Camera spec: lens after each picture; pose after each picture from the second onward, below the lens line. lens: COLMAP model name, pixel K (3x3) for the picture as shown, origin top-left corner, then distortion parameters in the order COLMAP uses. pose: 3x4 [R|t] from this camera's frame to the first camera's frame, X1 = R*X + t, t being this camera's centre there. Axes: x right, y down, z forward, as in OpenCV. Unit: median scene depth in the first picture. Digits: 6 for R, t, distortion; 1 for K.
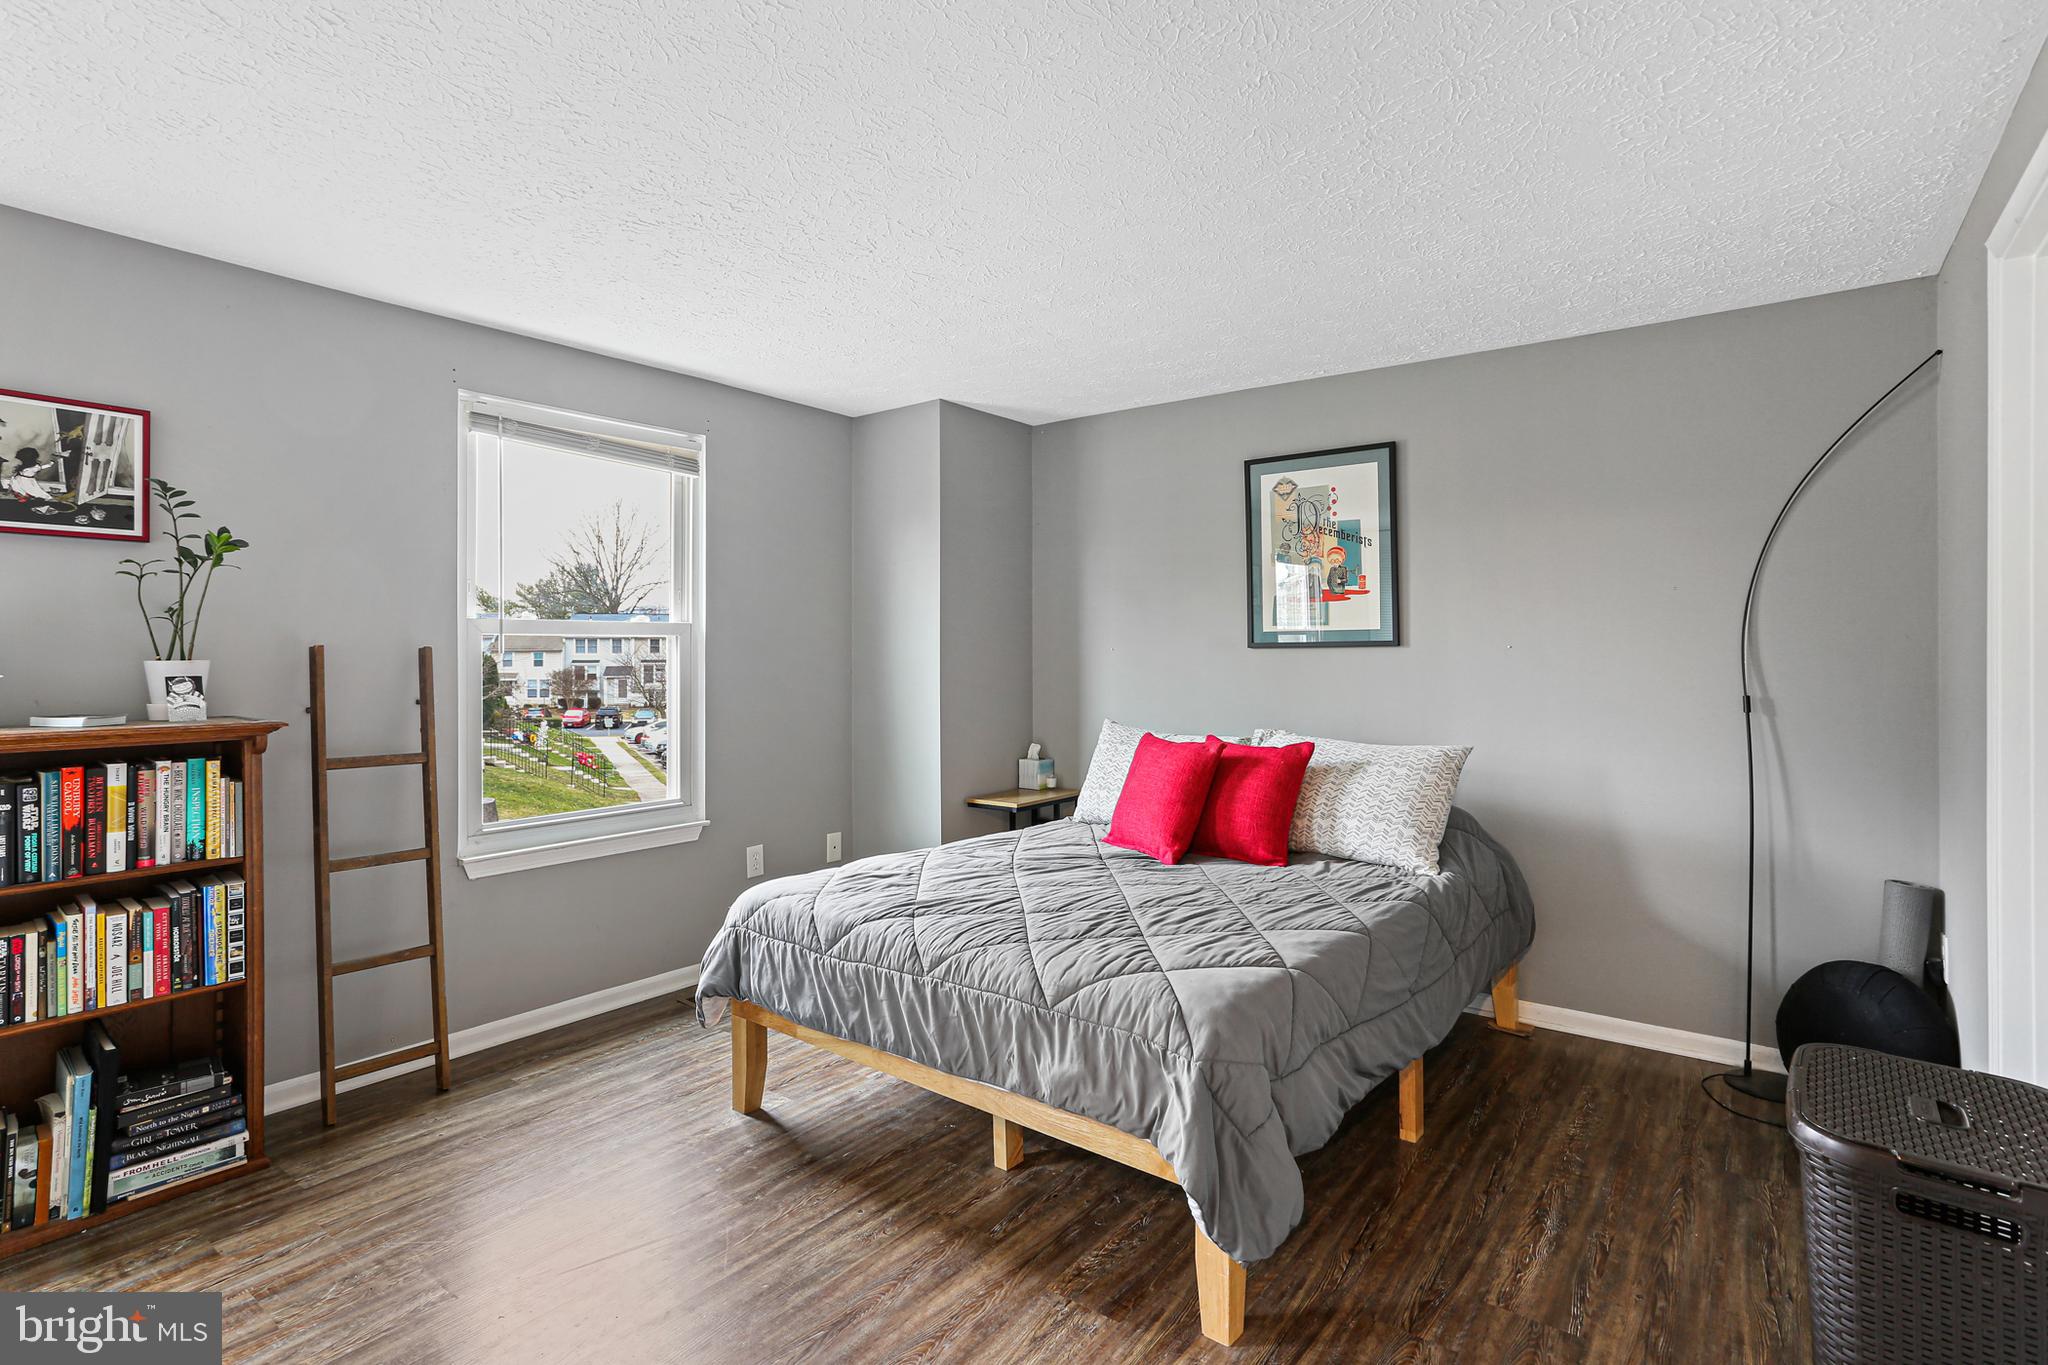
lens RADIAL K [[1012.5, 0, 965.0], [0, 1012.5, 650.6], [0, 0, 1]] dist [-0.048574, 0.029169]
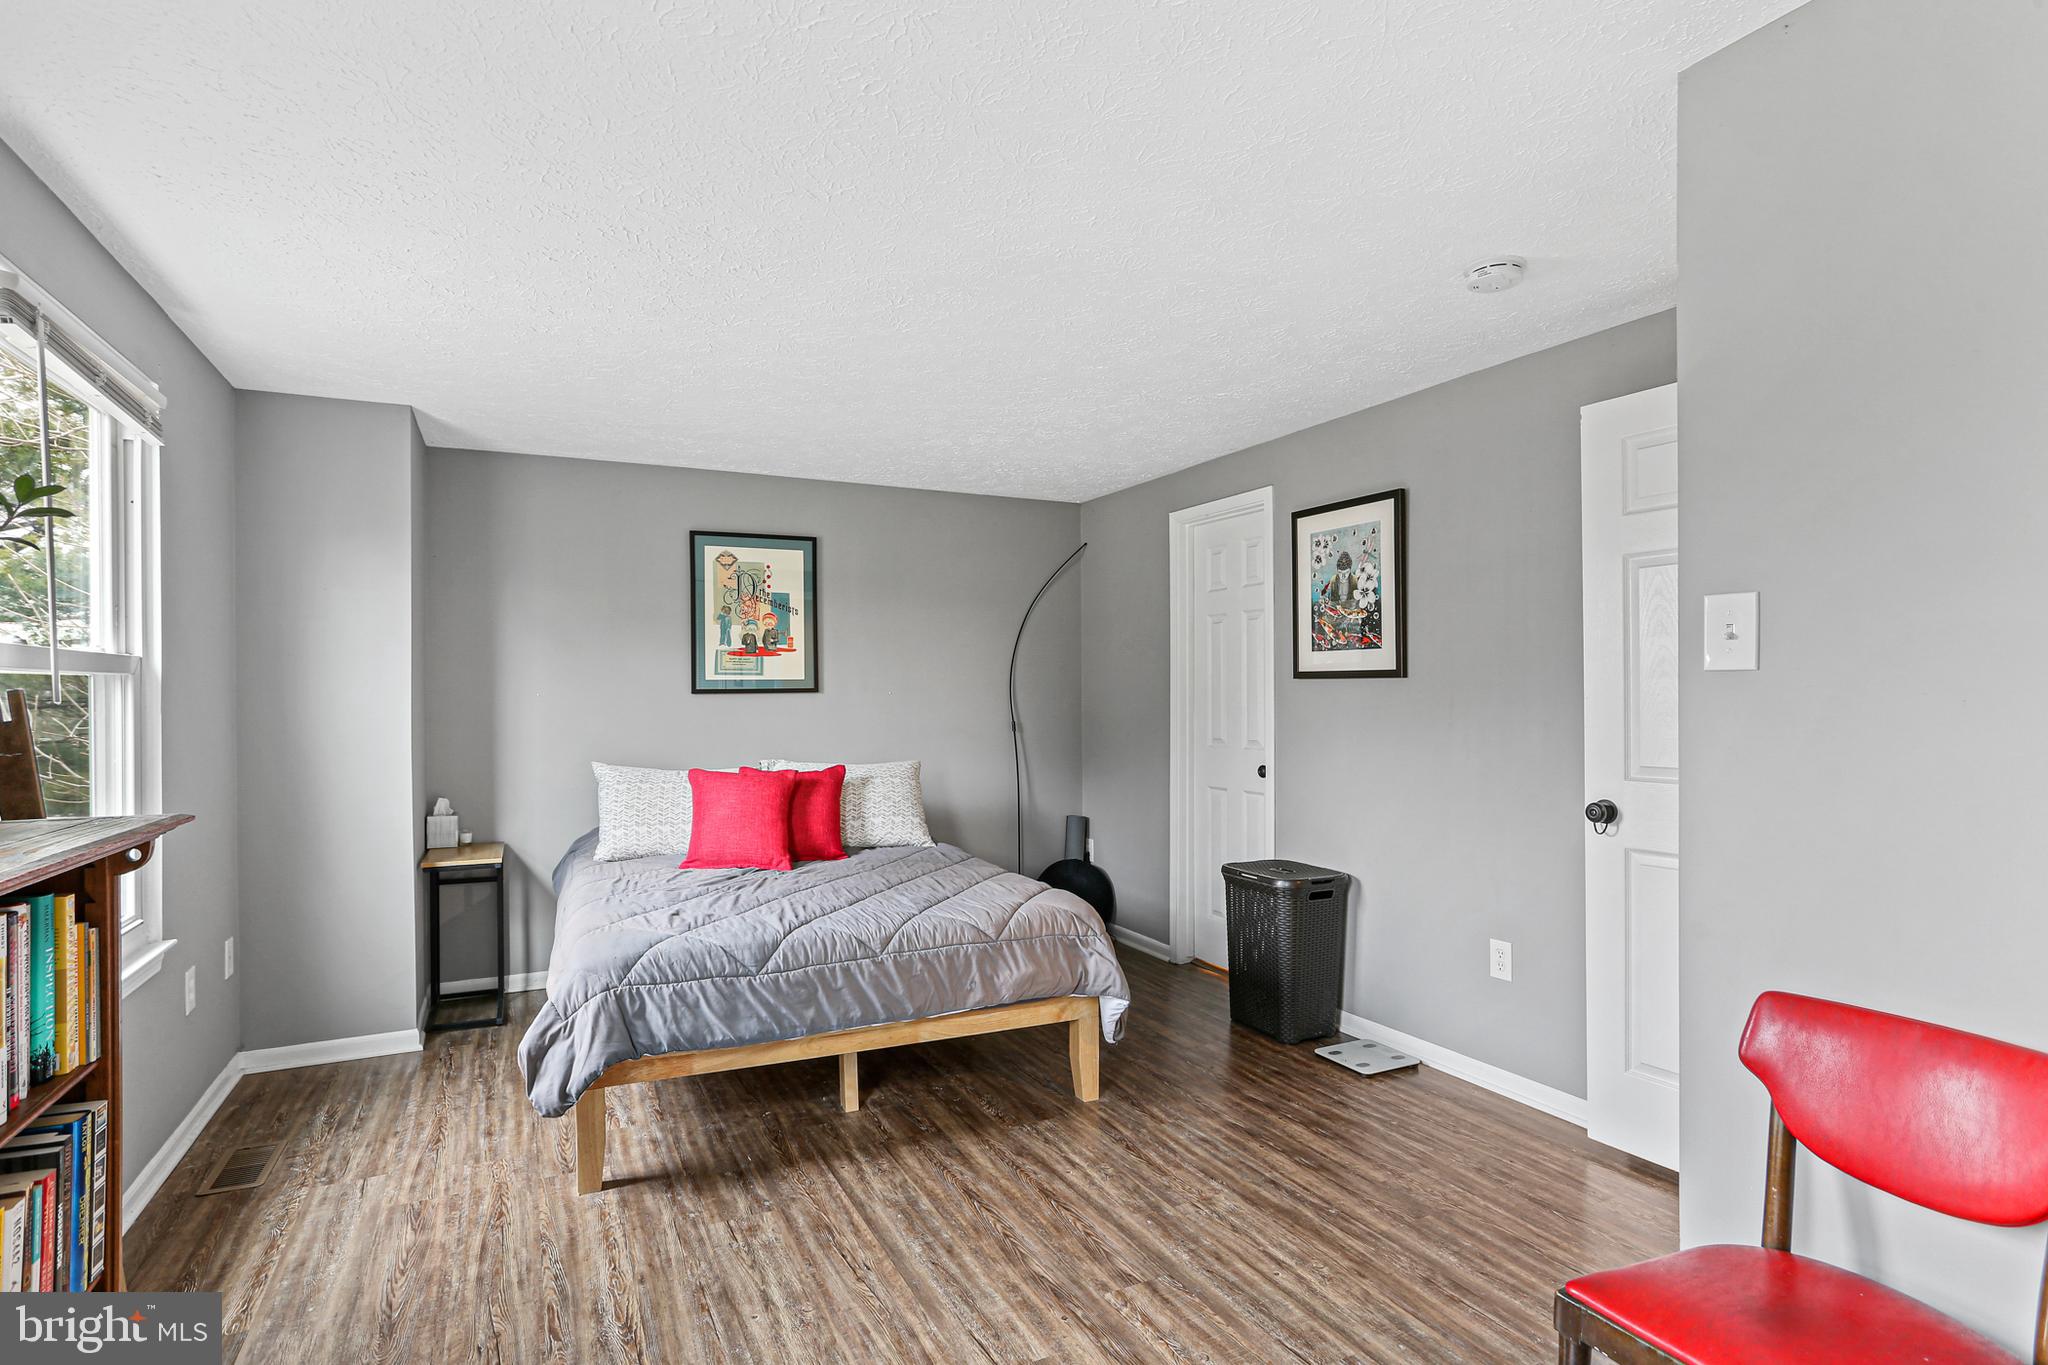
lens RADIAL K [[1012.5, 0, 1035.5], [0, 1012.5, 698.4], [0, 0, 1]] dist [-0.048574, 0.029169]
pose [[0.422338, -0.002635, 0.906435, -1.006805], [-0.000448, 0.999995, 0.003115, -0.001276], [-0.906438, -0.001722, 0.422334, 0.268139]]
